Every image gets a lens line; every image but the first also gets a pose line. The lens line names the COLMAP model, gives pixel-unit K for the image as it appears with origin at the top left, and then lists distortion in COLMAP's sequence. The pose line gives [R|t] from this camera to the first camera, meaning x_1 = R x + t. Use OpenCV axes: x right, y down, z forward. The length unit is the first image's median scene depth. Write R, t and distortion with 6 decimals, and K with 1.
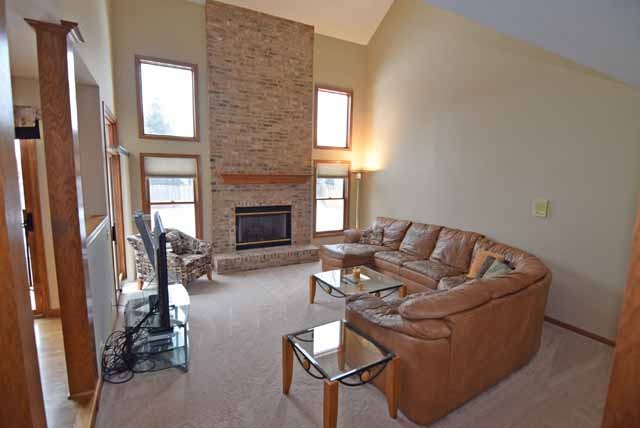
lens RADIAL K [[307.8, 0, 320.5], [0, 307.8, 214.8], [0, 0, 1]] dist [-0.013058, -0.004138]
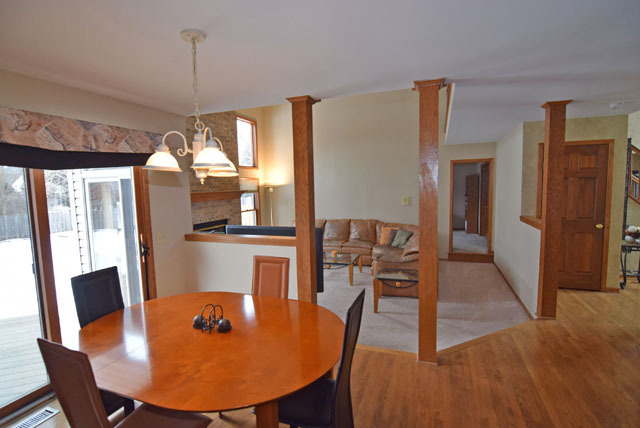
lens RADIAL K [[307.8, 0, 318.2], [0, 307.8, 214.1], [0, 0, 1]] dist [-0.013058, -0.004138]
pose [[0.759684, -0.098773, 0.642747, -0.608090], [0.127435, 0.991845, 0.001801, -0.008254], [-0.637684, 0.080540, 0.766076, -0.071081]]
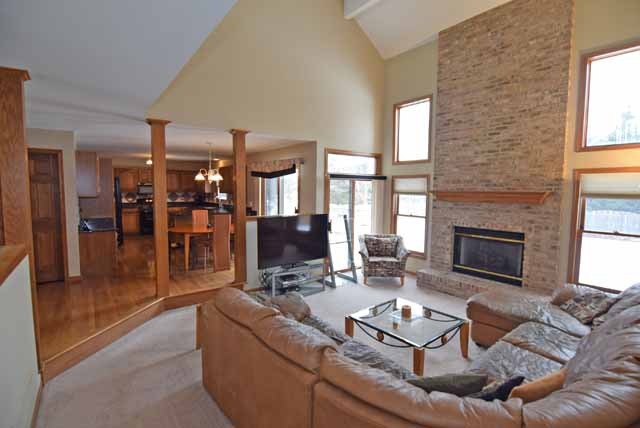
lens RADIAL K [[307.8, 0, 322.6], [0, 307.8, 214.0], [0, 0, 1]] dist [-0.013058, -0.004138]
pose [[0.161863, 0.058842, -0.985057, 0.589500], [-0.141005, 0.989357, 0.035929, -0.037503], [0.976687, 0.133083, 0.168437, 0.428781]]
